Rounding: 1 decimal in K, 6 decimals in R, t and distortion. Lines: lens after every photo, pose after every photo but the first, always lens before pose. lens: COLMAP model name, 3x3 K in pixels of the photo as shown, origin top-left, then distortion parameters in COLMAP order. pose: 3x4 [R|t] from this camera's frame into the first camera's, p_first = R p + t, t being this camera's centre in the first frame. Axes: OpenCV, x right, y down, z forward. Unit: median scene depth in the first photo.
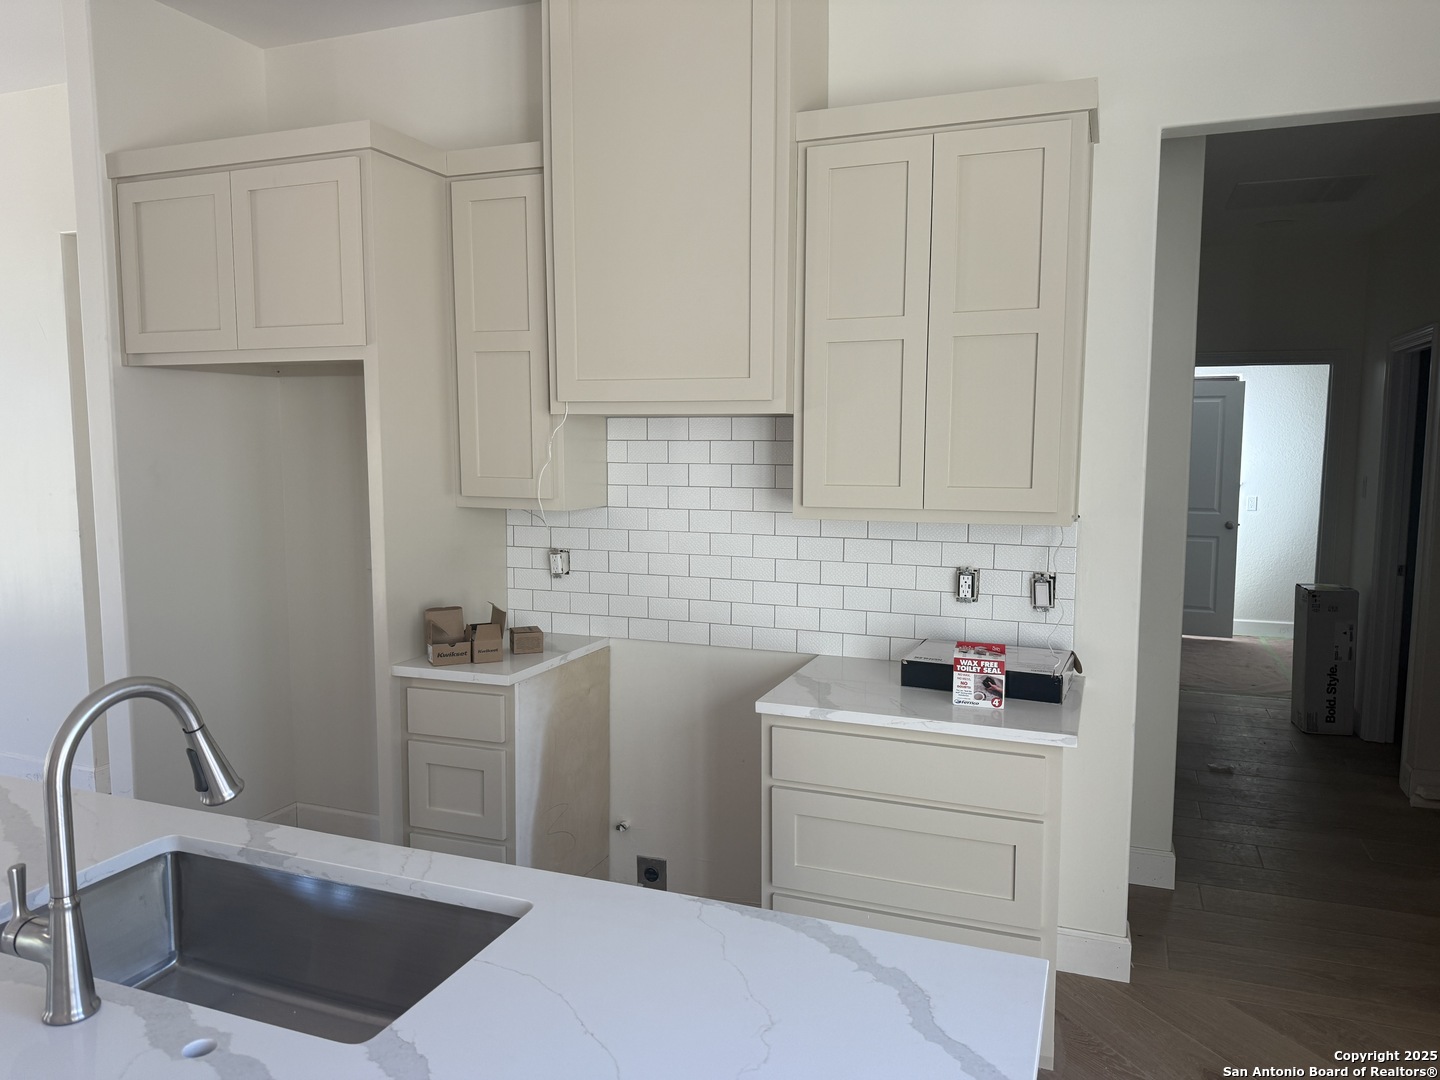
lens RADIAL K [[1012.7, 0, 719.1], [0, 1012.7, 545.2], [0, 0, 1]] dist [0.058114, -0.072422]
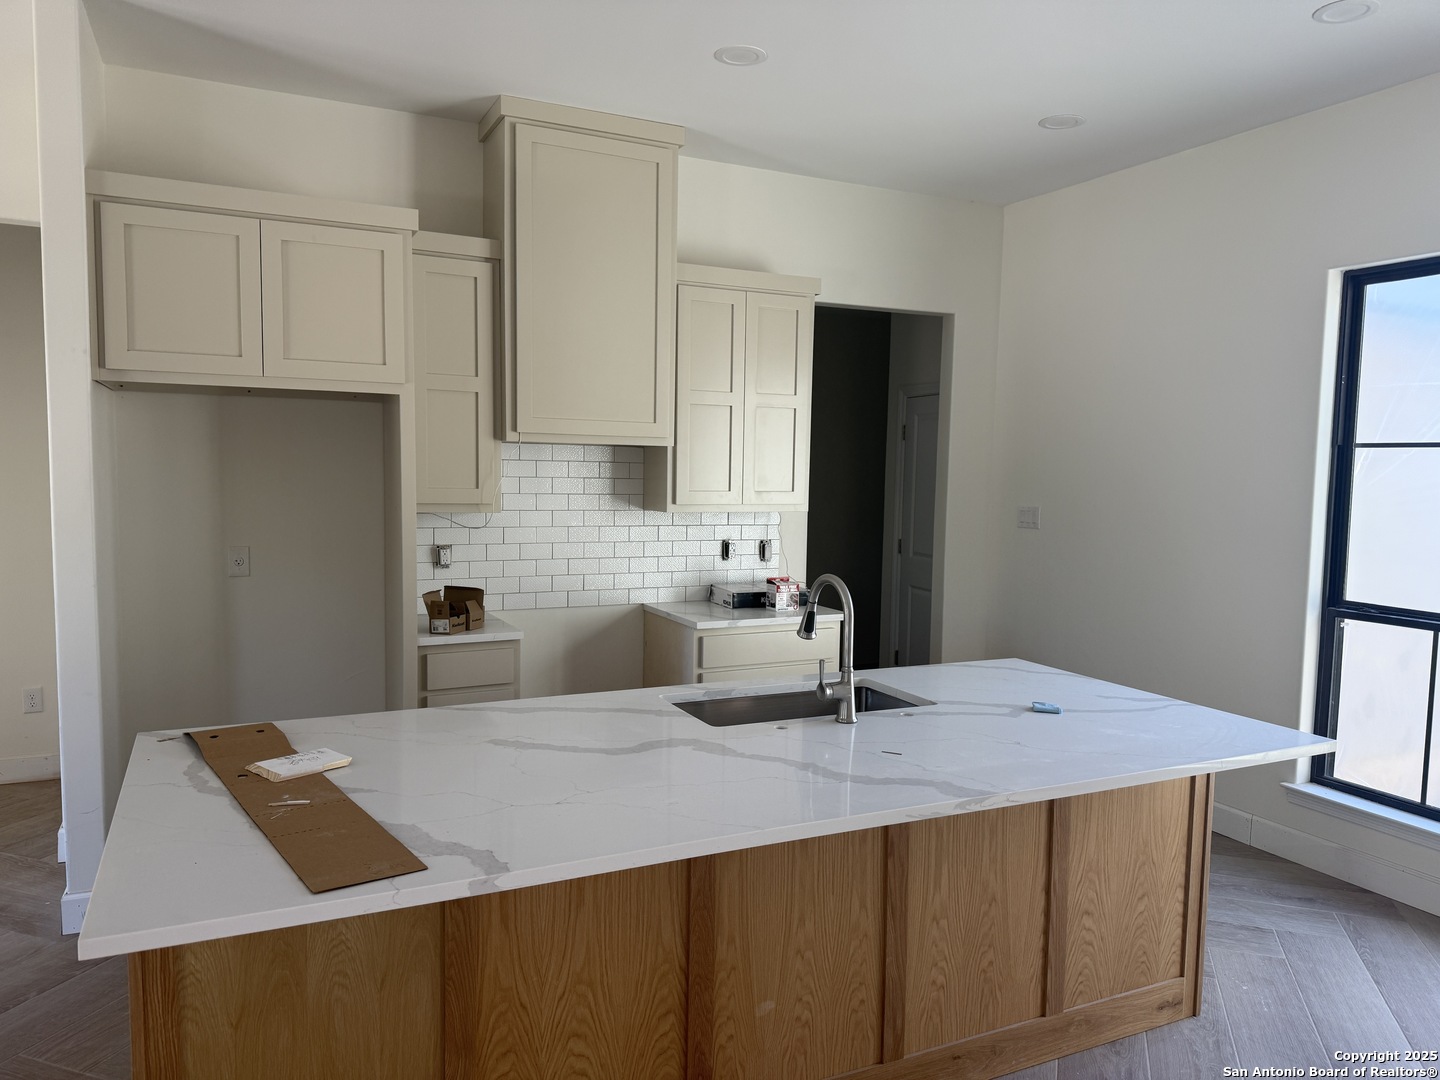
lens RADIAL K [[1012.7, 0, 732.6], [0, 1012.7, 553.4], [0, 0, 1]] dist [0.058114, -0.072422]
pose [[0.681024, -0.055038, 0.730190, -0.926064], [0.060283, 0.998001, 0.019000, 0.012660], [-0.729776, 0.031078, 0.682980, -0.137656]]
